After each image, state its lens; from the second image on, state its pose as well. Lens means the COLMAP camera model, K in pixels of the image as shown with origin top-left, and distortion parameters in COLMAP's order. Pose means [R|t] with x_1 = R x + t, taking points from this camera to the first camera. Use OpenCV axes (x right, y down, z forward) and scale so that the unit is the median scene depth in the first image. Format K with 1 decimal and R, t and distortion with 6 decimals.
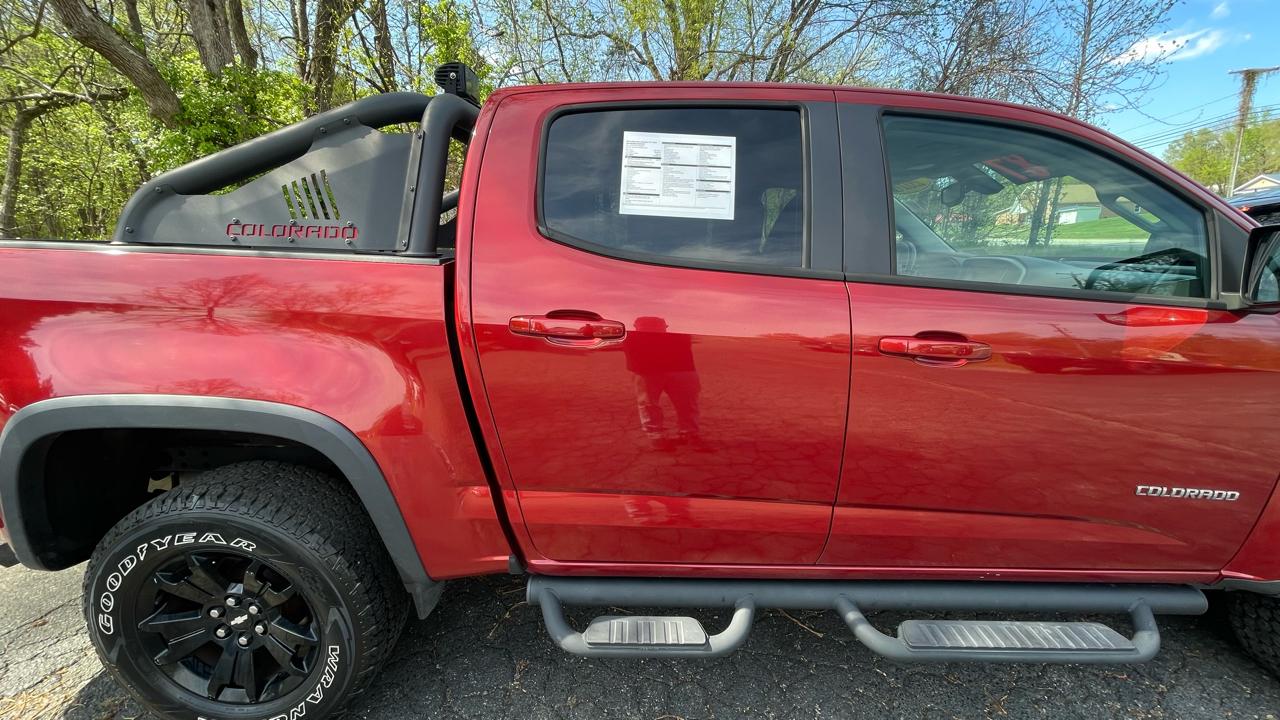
lens RADIAL K [[515.0, 0, 640.0], [0, 515.0, 360.0], [0, 0, 1]] dist [-0.001892, -0.000452]
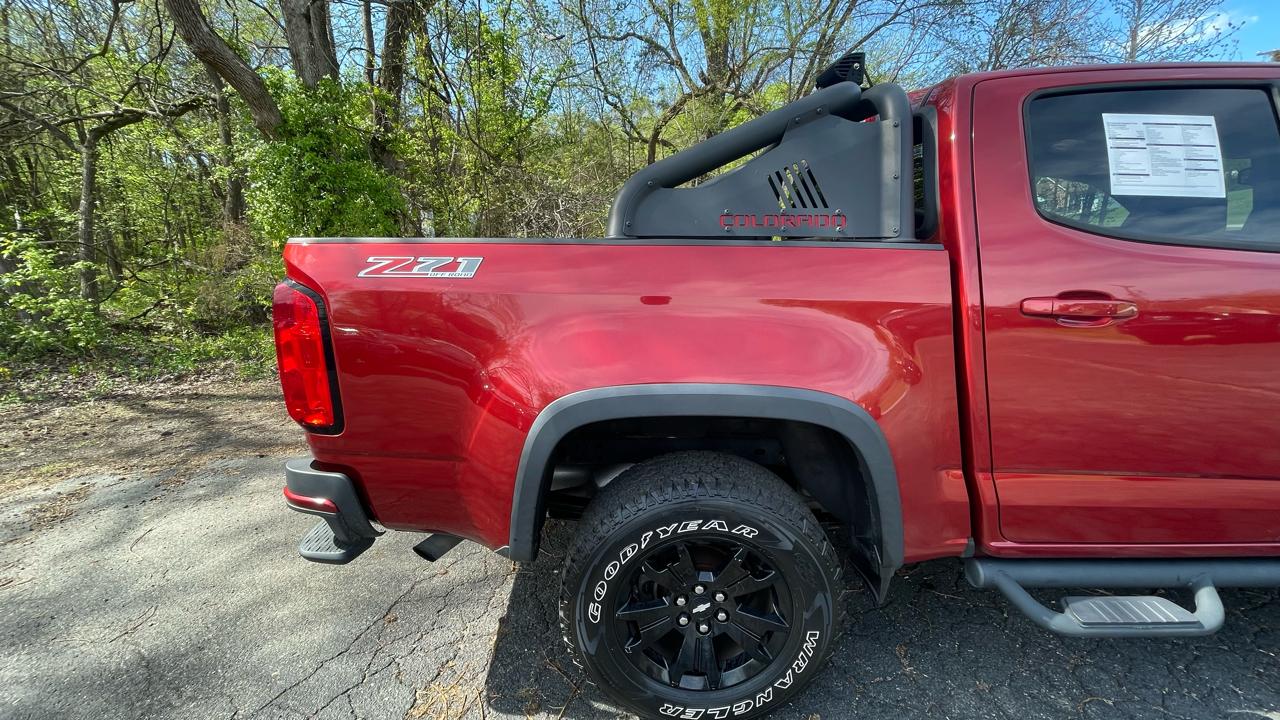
lens RADIAL K [[515.0, 0, 640.0], [0, 515.0, 360.0], [0, 0, 1]] dist [-0.001892, -0.000452]
pose [[0.999592, -0.023076, -0.016832, -0.926556], [0.023030, 0.999731, -0.002904, 0.019900], [0.016894, 0.002516, 0.999854, -0.017447]]
